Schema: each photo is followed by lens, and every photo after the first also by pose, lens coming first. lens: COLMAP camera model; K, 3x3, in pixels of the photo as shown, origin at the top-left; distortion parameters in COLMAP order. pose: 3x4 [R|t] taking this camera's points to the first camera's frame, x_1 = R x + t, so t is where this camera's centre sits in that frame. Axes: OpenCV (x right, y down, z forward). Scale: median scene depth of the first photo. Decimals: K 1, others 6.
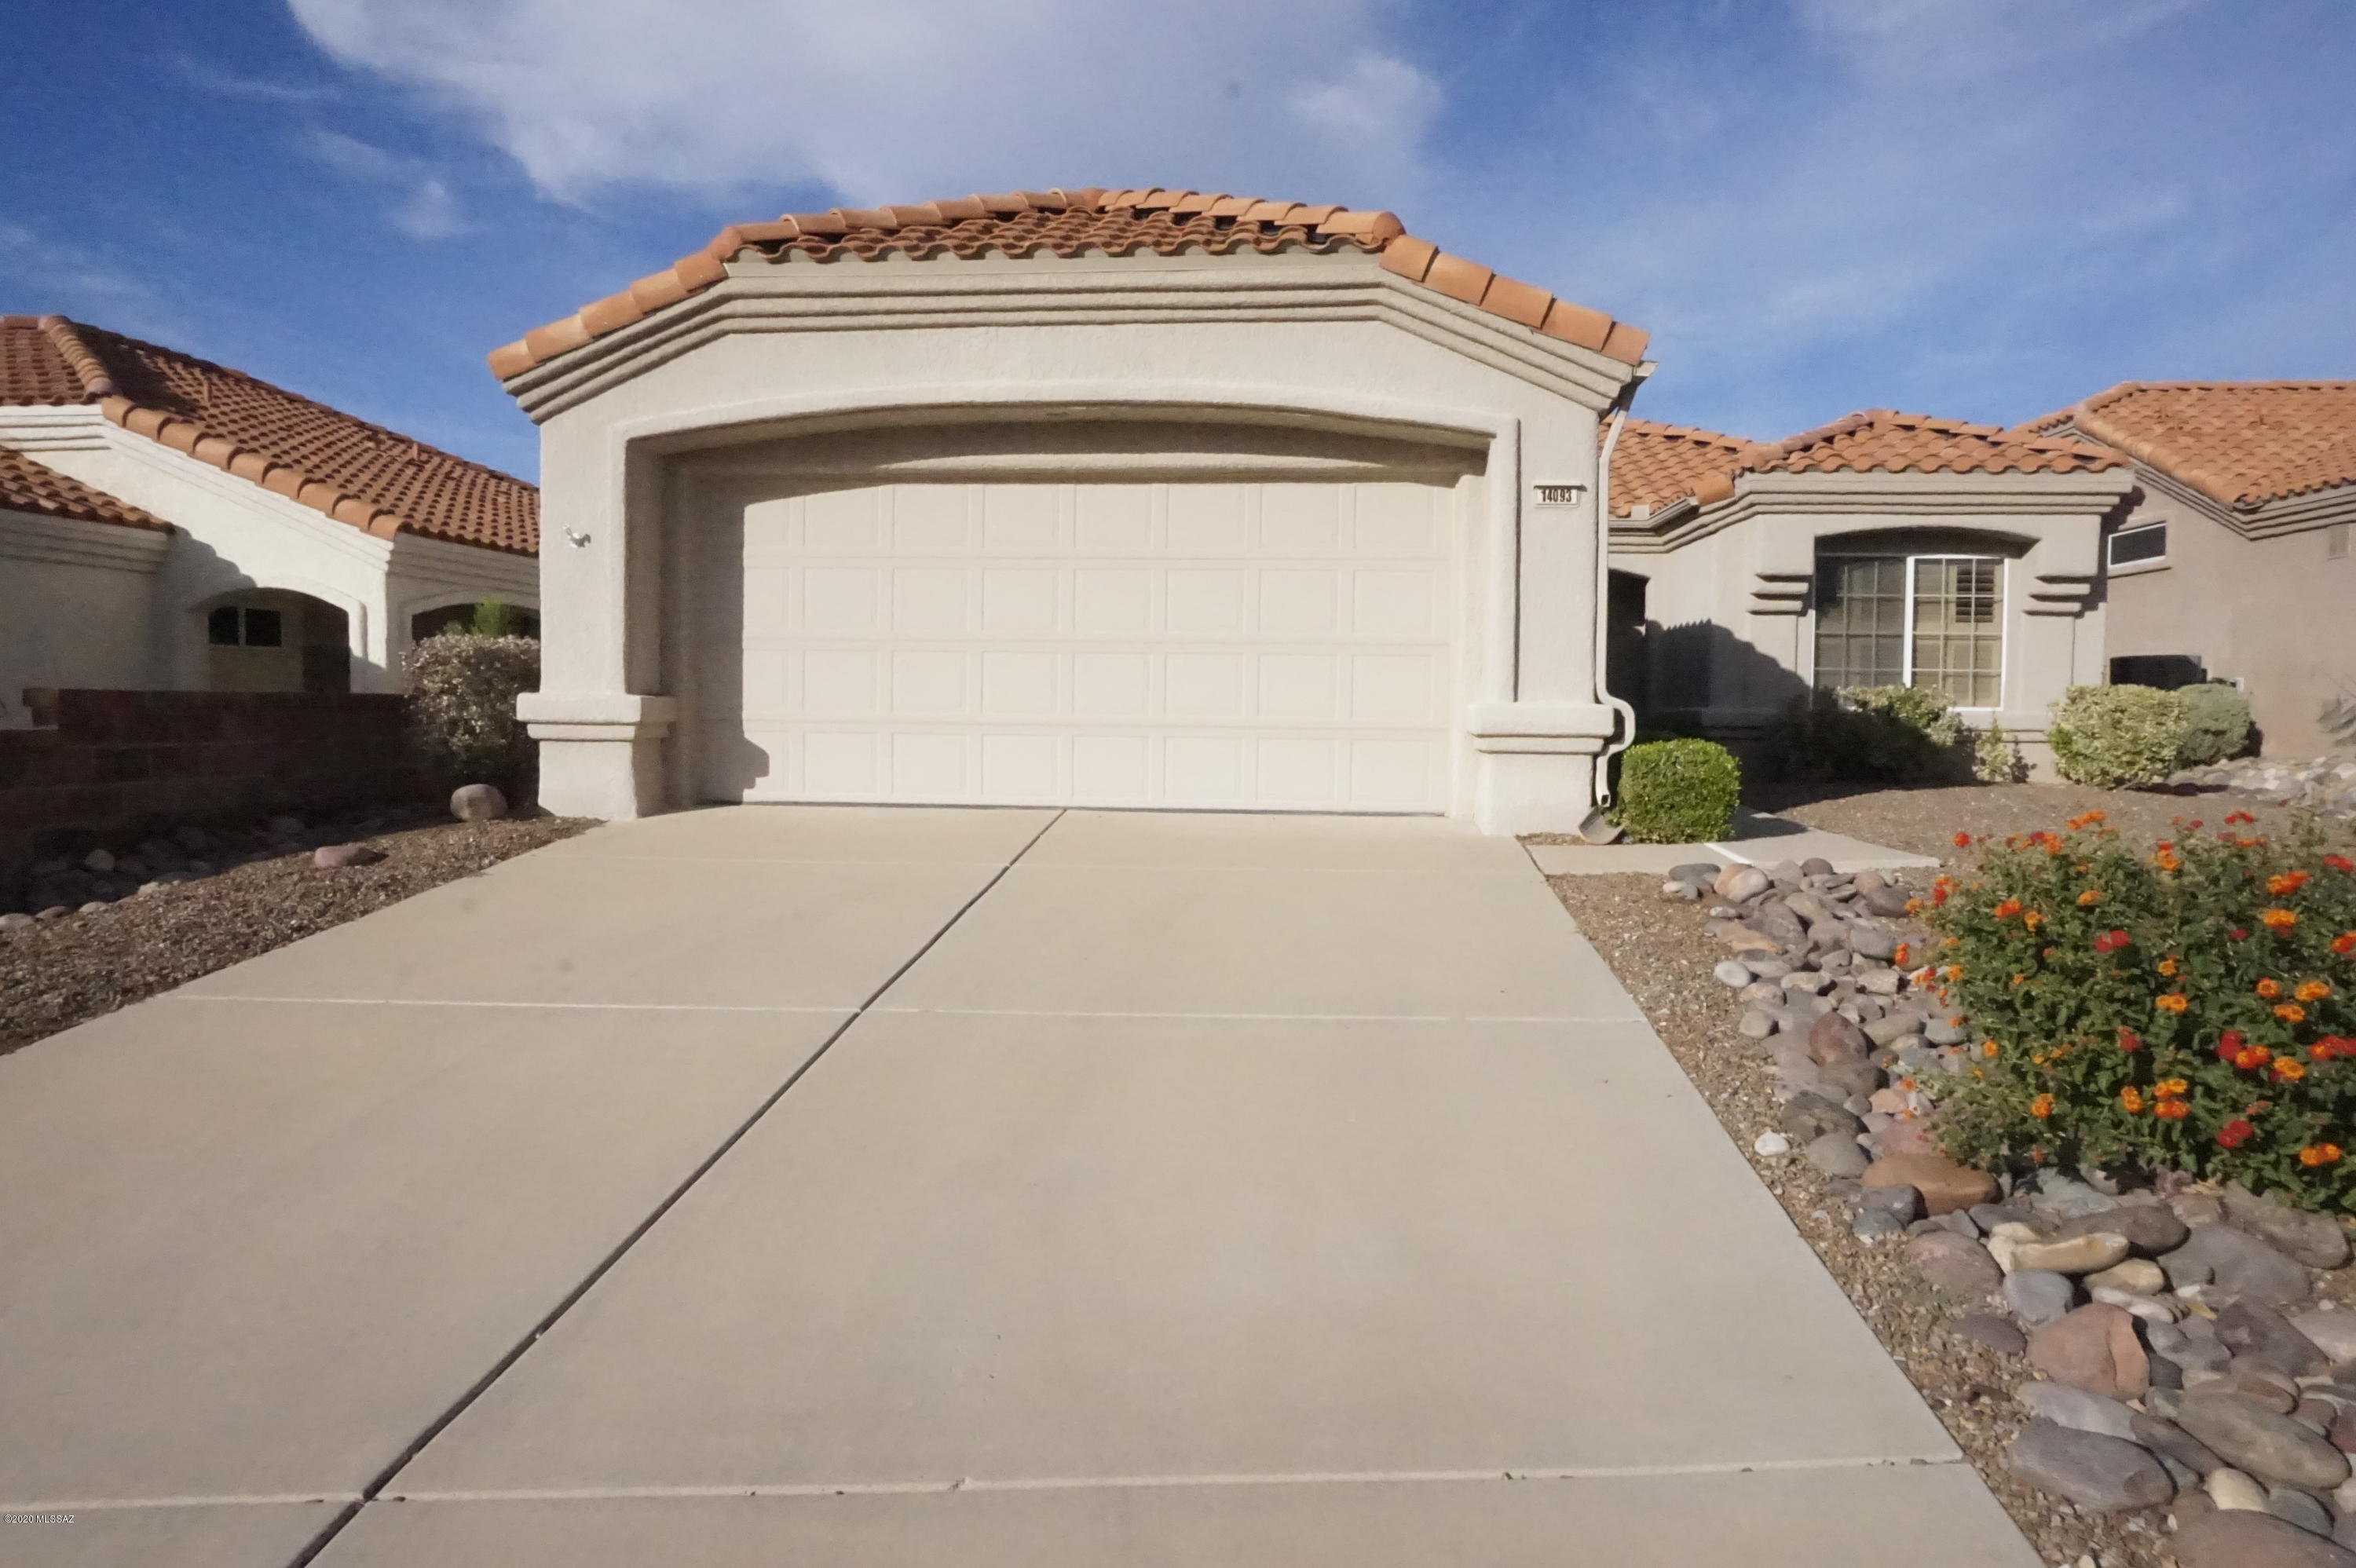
lens RADIAL K [[1590.9, 0, 1174.7], [0, 1590.9, 785.4], [0, 0, 1]] dist [-0.050039, 0.040523]
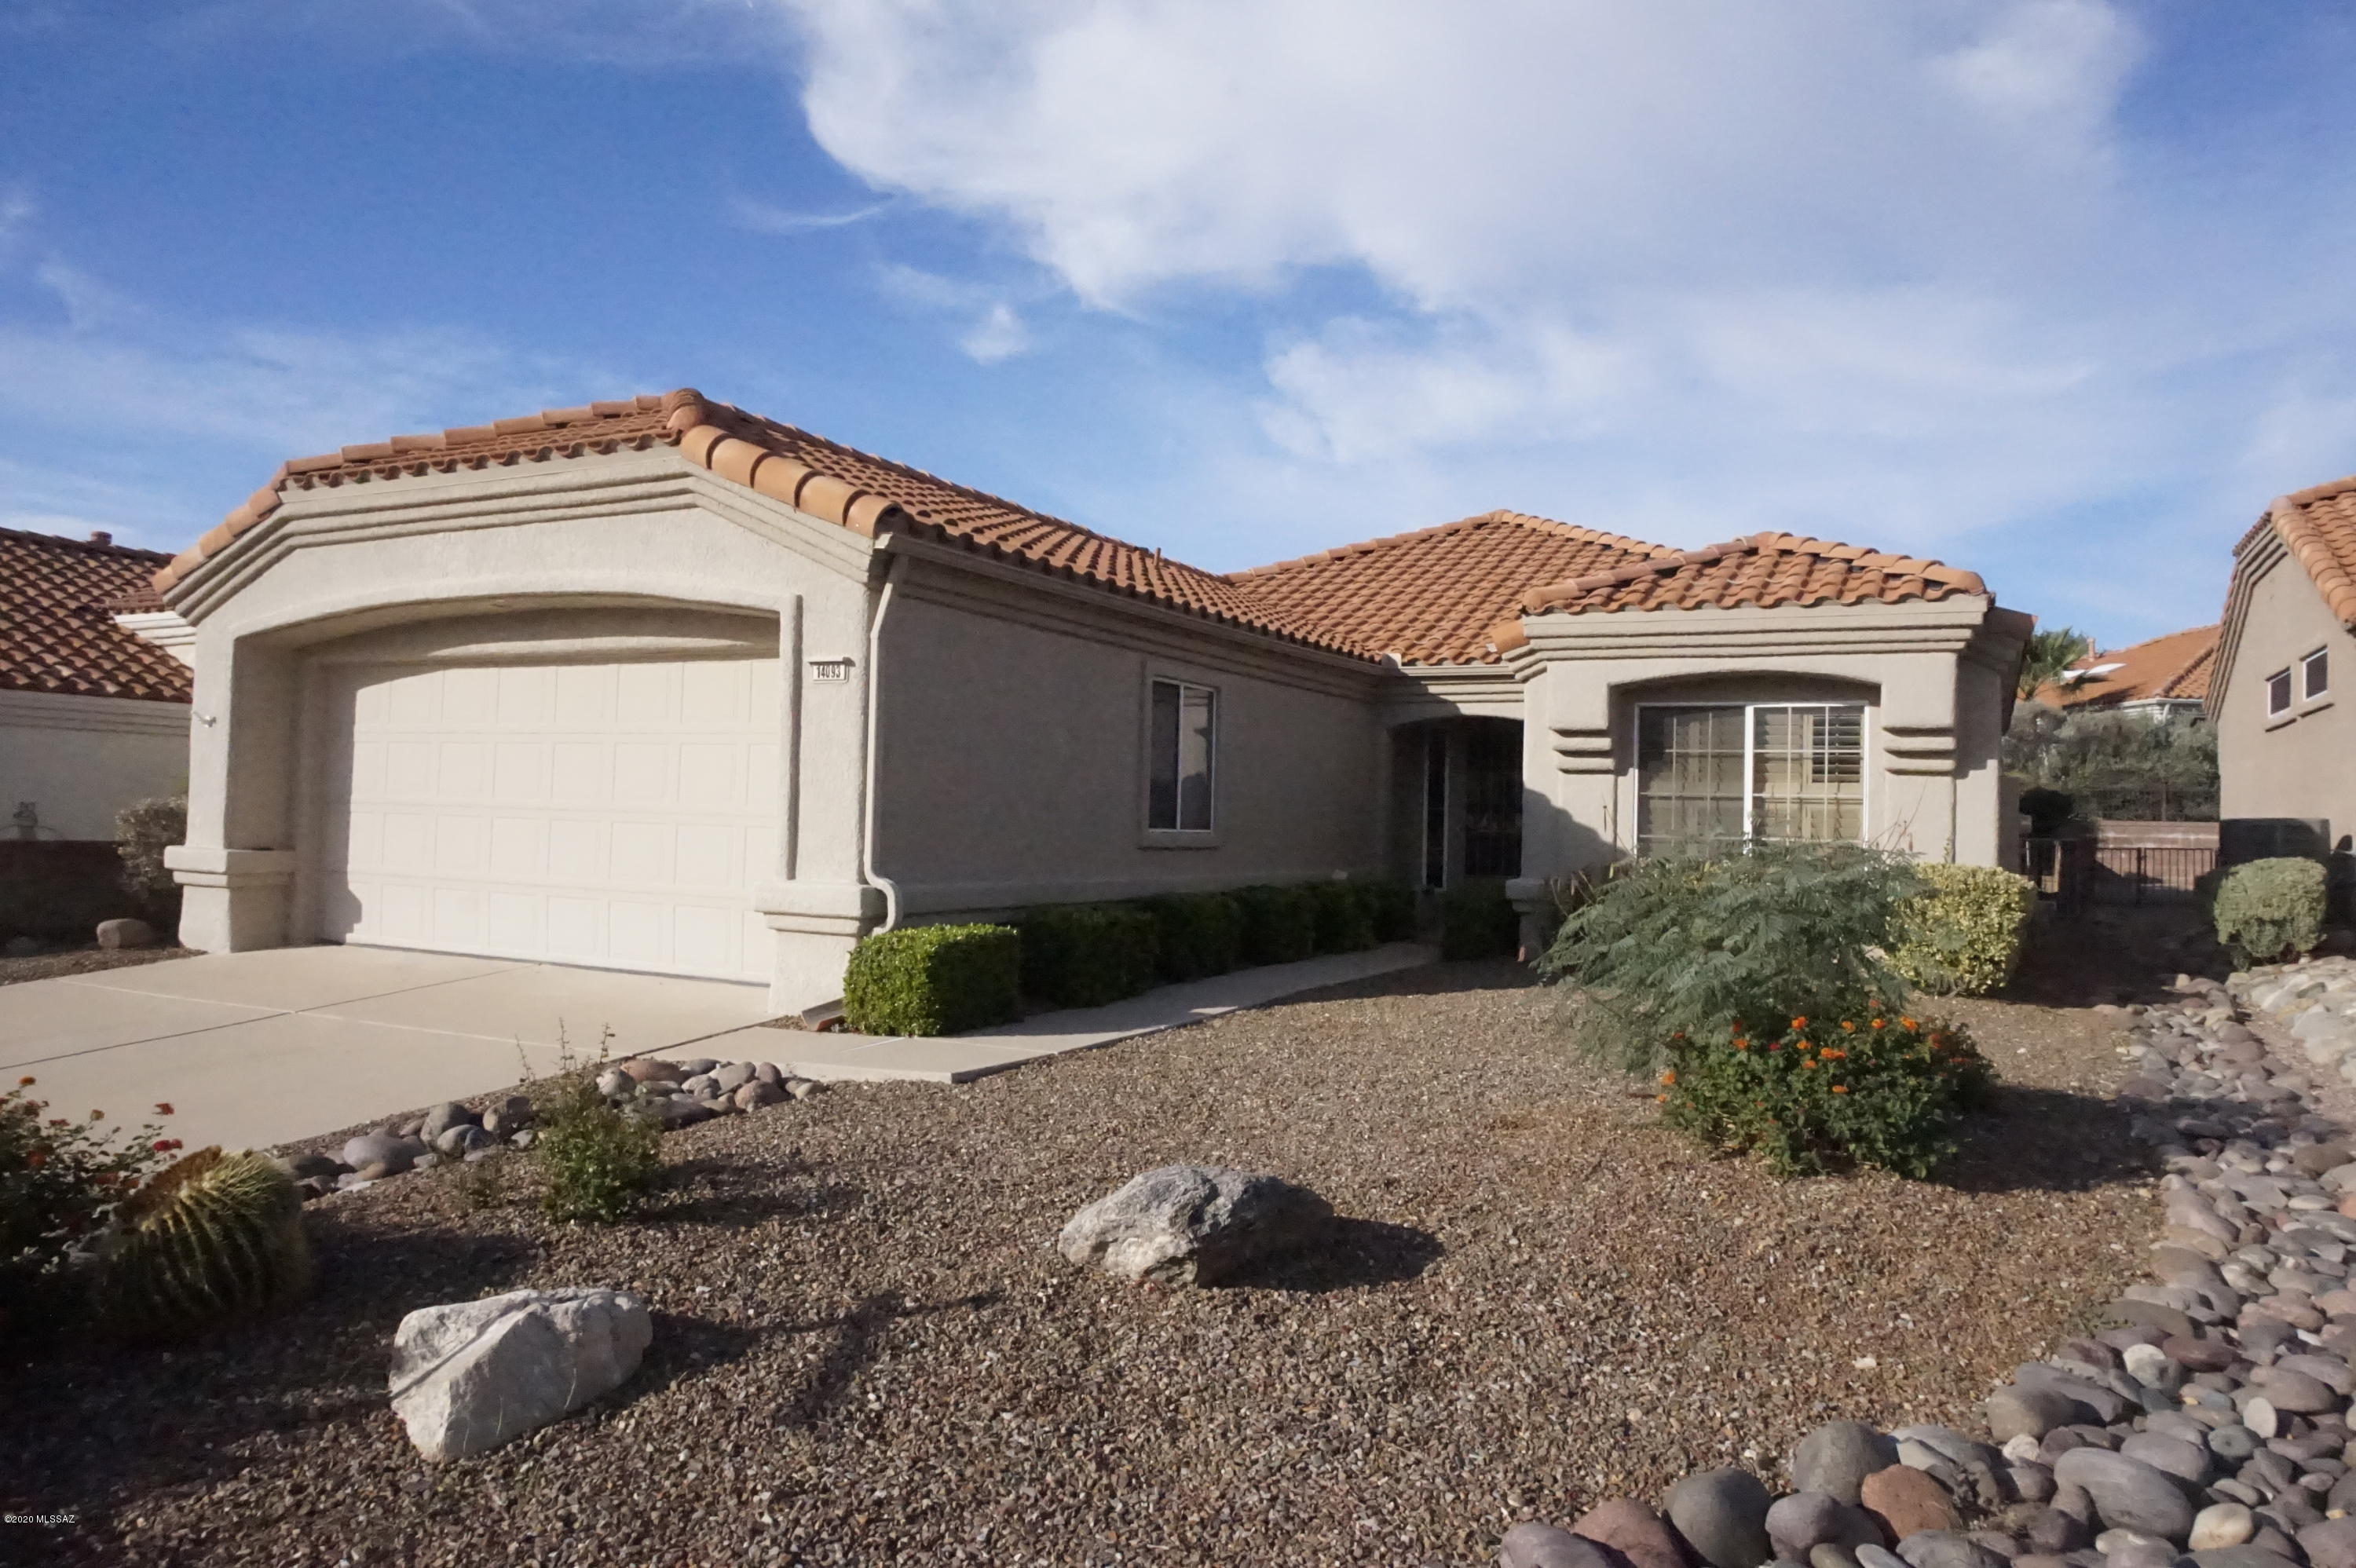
lens RADIAL K [[1590.9, 0, 1174.7], [0, 1590.9, 785.4], [0, 0, 1]] dist [-0.050039, 0.040523]
pose [[0.928486, 0.005590, -0.371325, 0.763563], [-0.036051, 0.996521, -0.075141, -0.042196], [0.369613, 0.083154, 0.925457, 0.160017]]
